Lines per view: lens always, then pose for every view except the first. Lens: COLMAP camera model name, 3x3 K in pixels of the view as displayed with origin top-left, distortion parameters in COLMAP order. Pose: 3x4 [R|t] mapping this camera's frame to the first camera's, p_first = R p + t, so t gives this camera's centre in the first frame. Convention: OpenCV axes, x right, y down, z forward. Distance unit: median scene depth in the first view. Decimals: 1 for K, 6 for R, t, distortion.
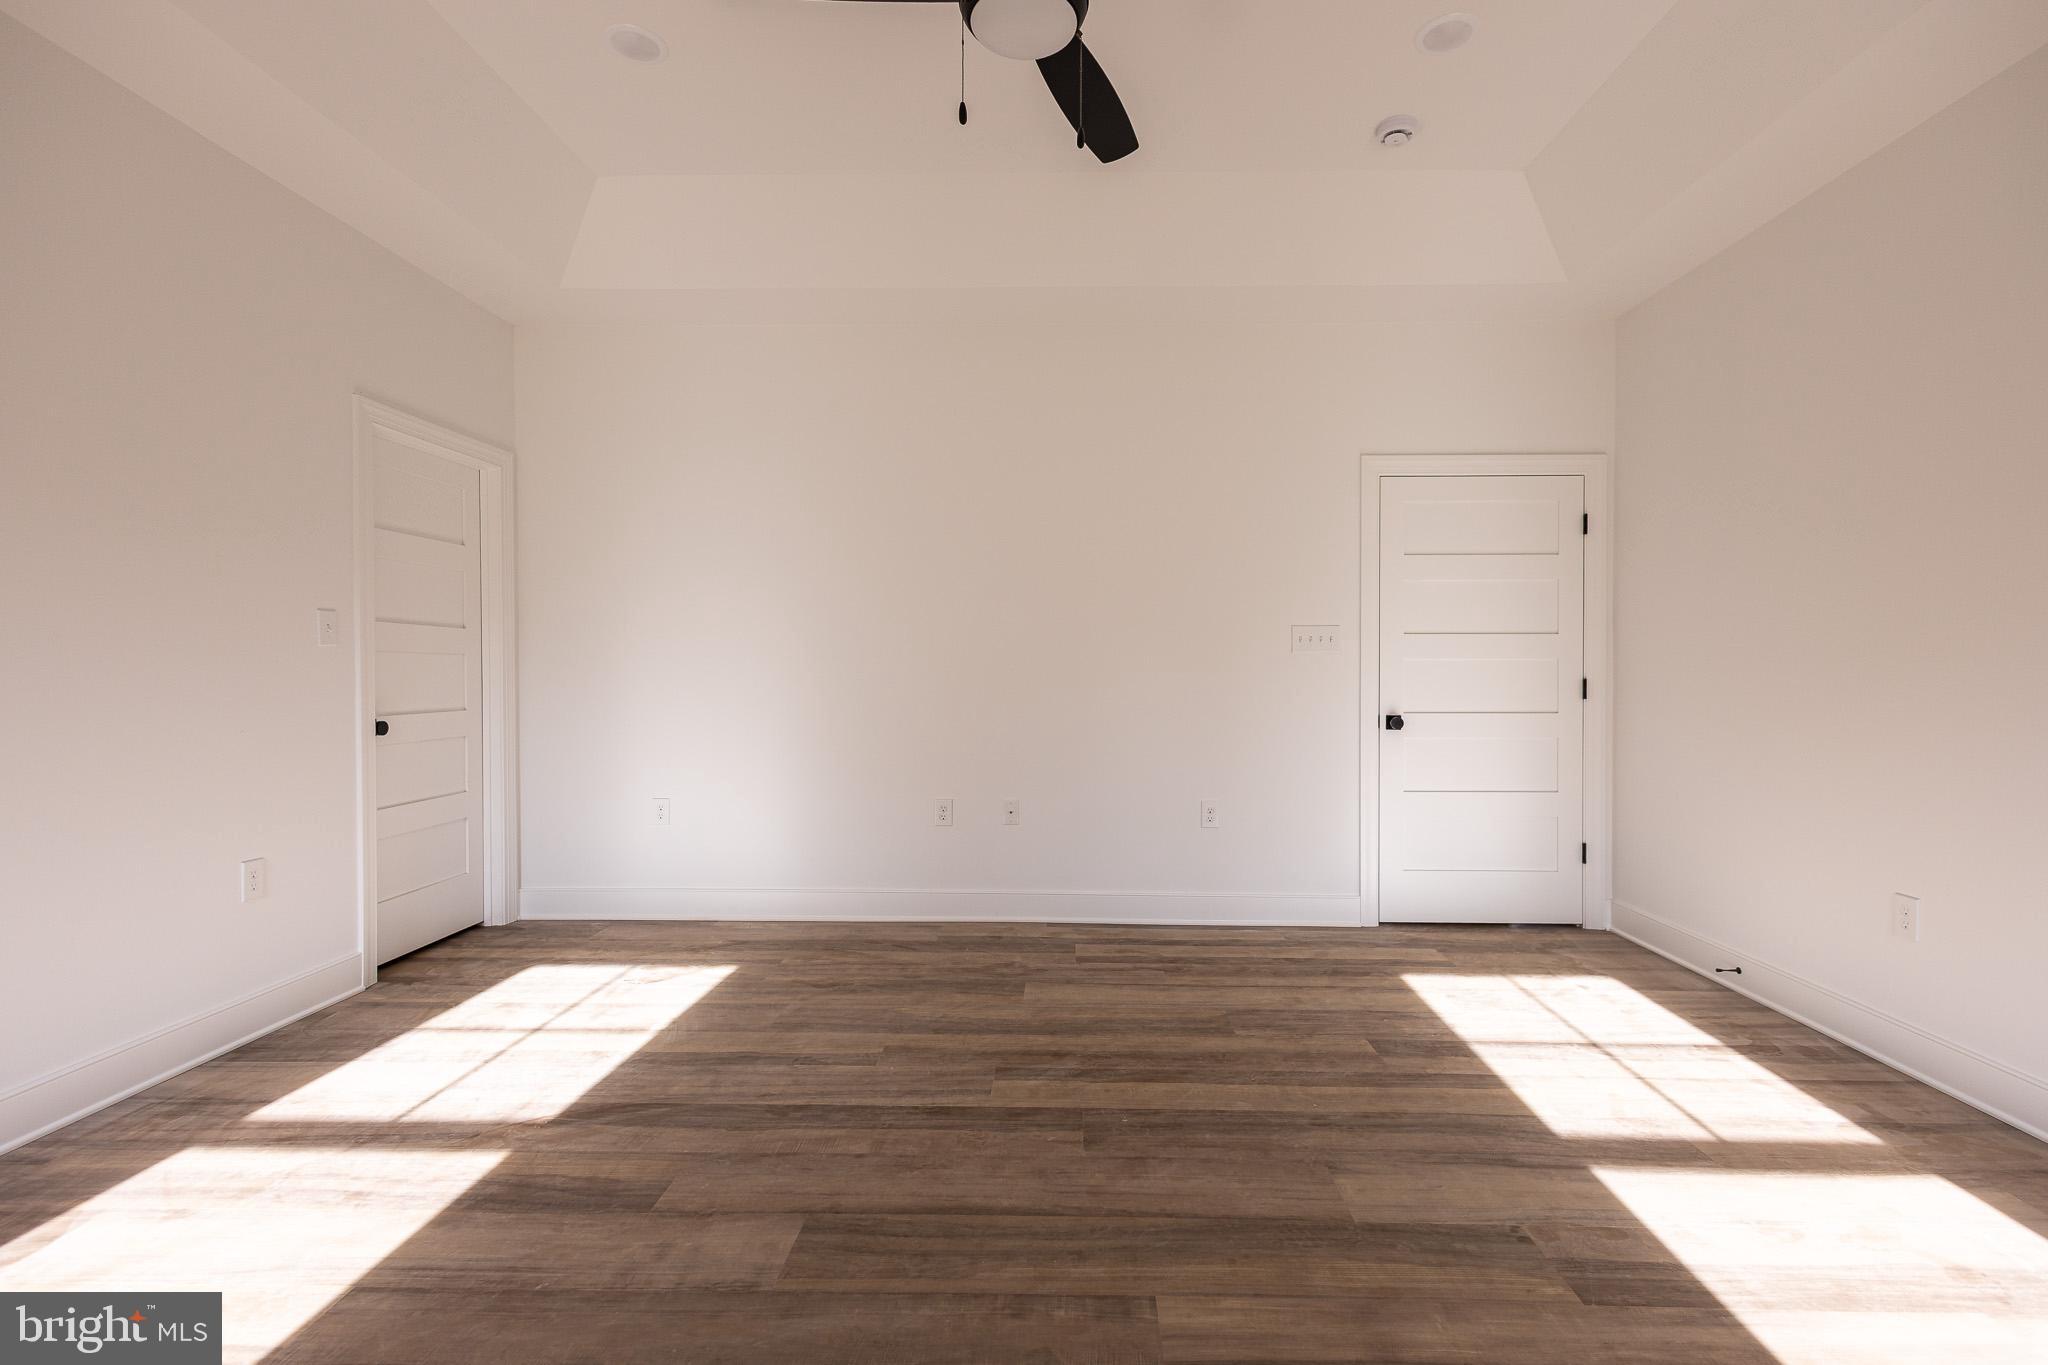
lens RADIAL K [[943.4, 0, 1056.7], [0, 943.4, 677.5], [0, 0, 1]] dist [0.012209, -0.005185]
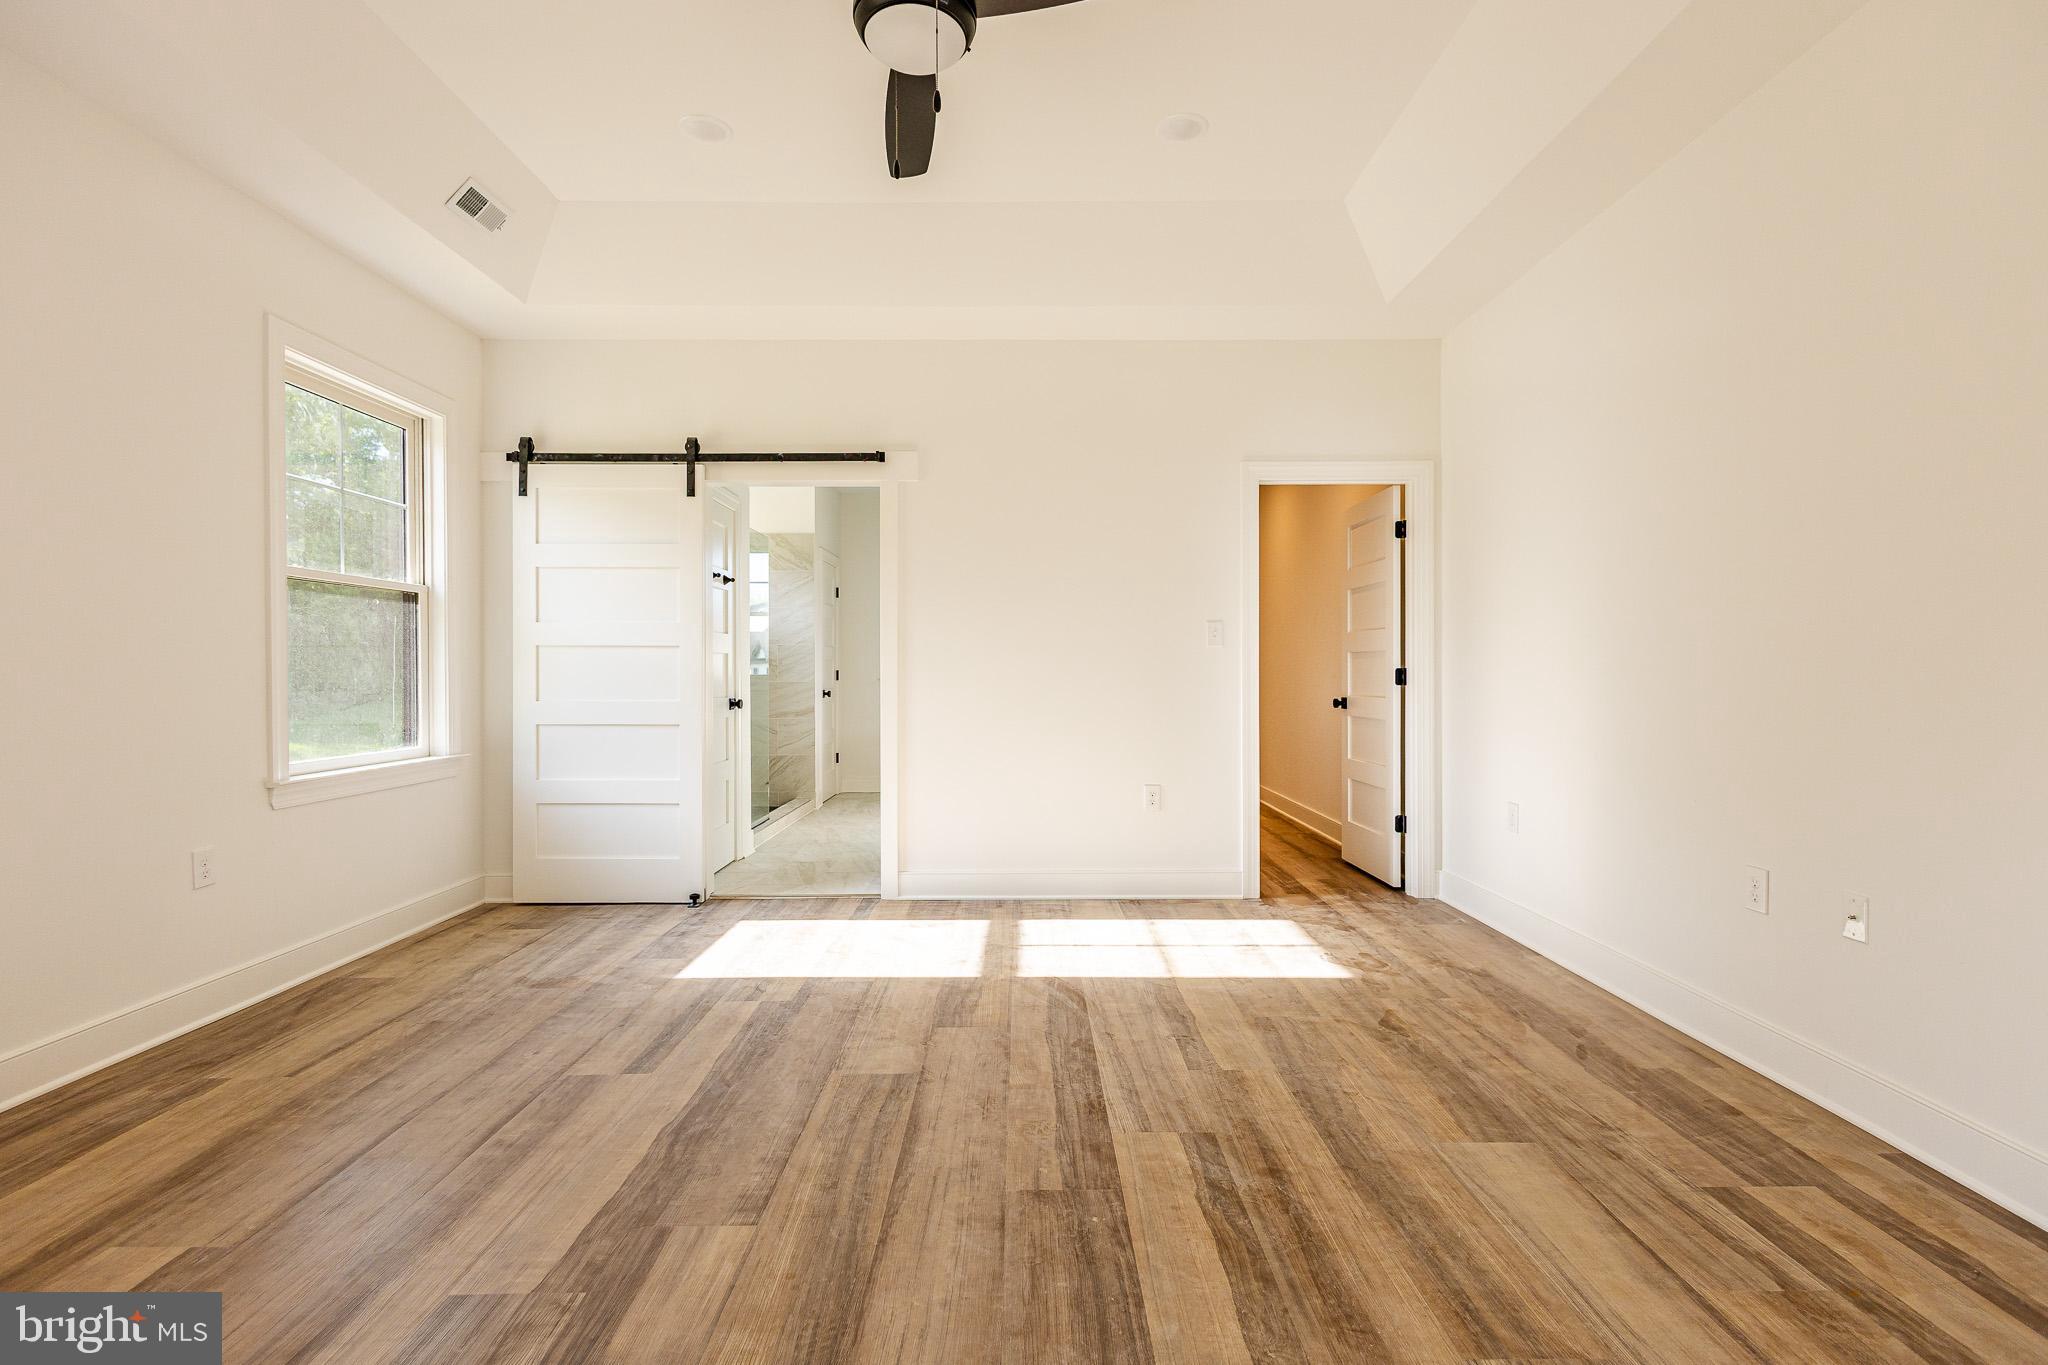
lens RADIAL K [[943.4, 0, 1024.8], [0, 943.4, 677.8], [0, 0, 1]] dist [0.012209, -0.005185]
pose [[0.019012, 0.003808, -0.999812, 0.721221], [-0.005528, 0.999978, 0.003704, 0.011239], [0.999804, 0.005456, 0.019033, 0.774856]]
